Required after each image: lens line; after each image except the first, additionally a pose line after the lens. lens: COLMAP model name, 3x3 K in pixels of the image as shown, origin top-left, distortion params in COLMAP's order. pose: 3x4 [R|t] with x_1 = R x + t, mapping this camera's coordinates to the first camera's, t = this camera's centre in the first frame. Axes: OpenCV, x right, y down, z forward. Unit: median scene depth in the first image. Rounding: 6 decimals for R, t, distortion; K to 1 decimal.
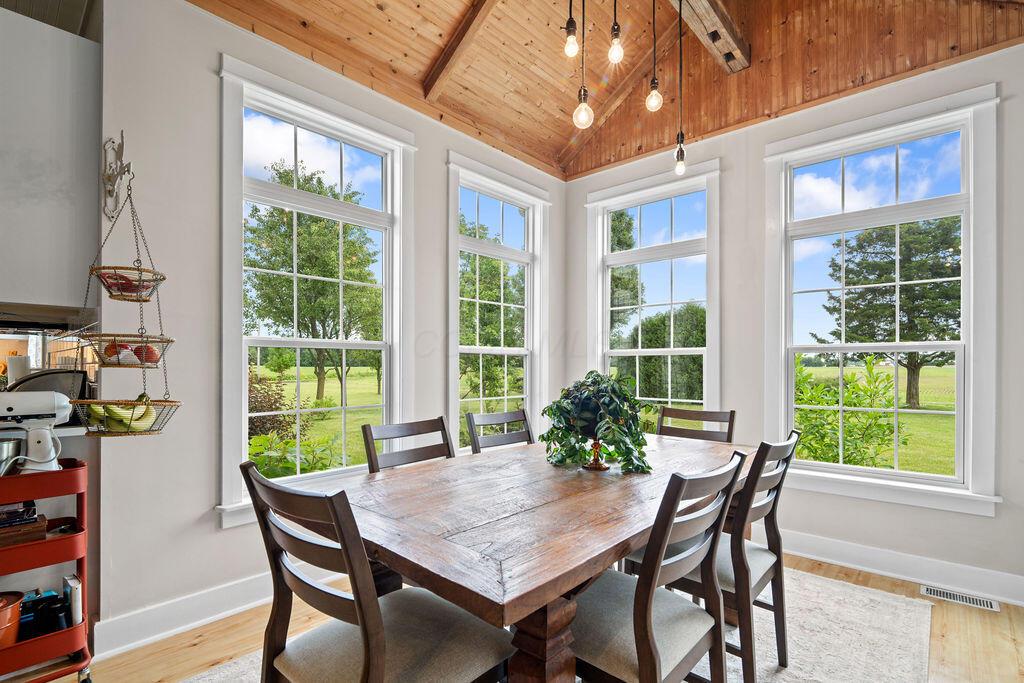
lens RADIAL K [[474.1, 0, 514.5], [0, 474.1, 362.6], [0, 0, 1]] dist [-0.000297, -0.004594]
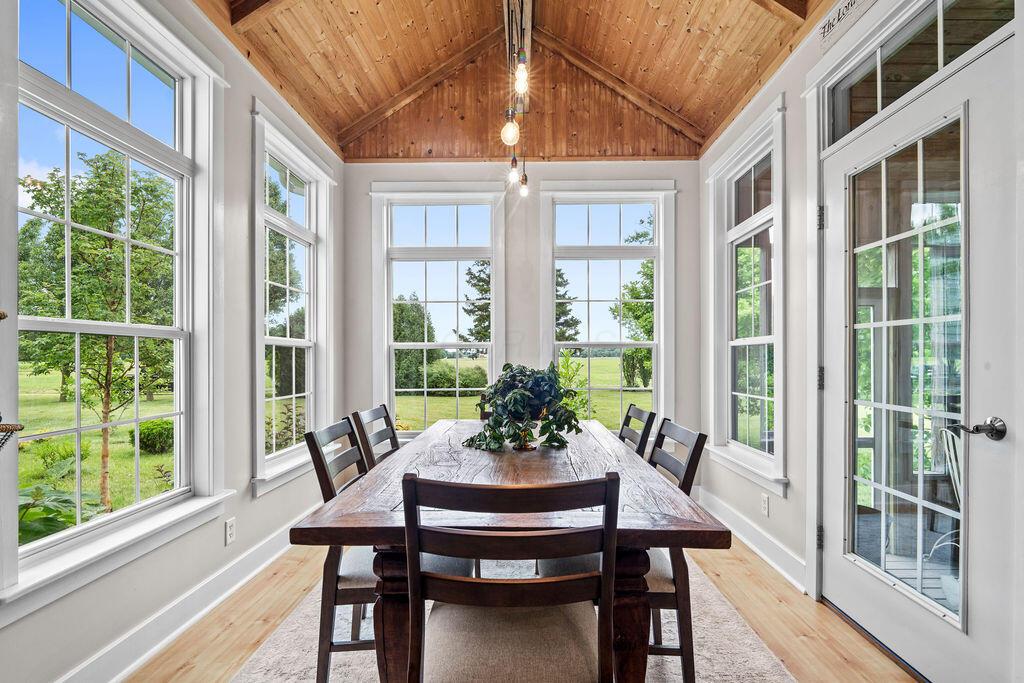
lens RADIAL K [[479.0, 0, 513.8], [0, 479.0, 355.9], [0, 0, 1]] dist [-0.000590, -0.005560]
pose [[0.767600, -0.000339, 0.640930, -0.325065], [-0.001034, 0.999998, 0.001768, -0.001438], [-0.640929, -0.002020, 0.767598, 0.075985]]
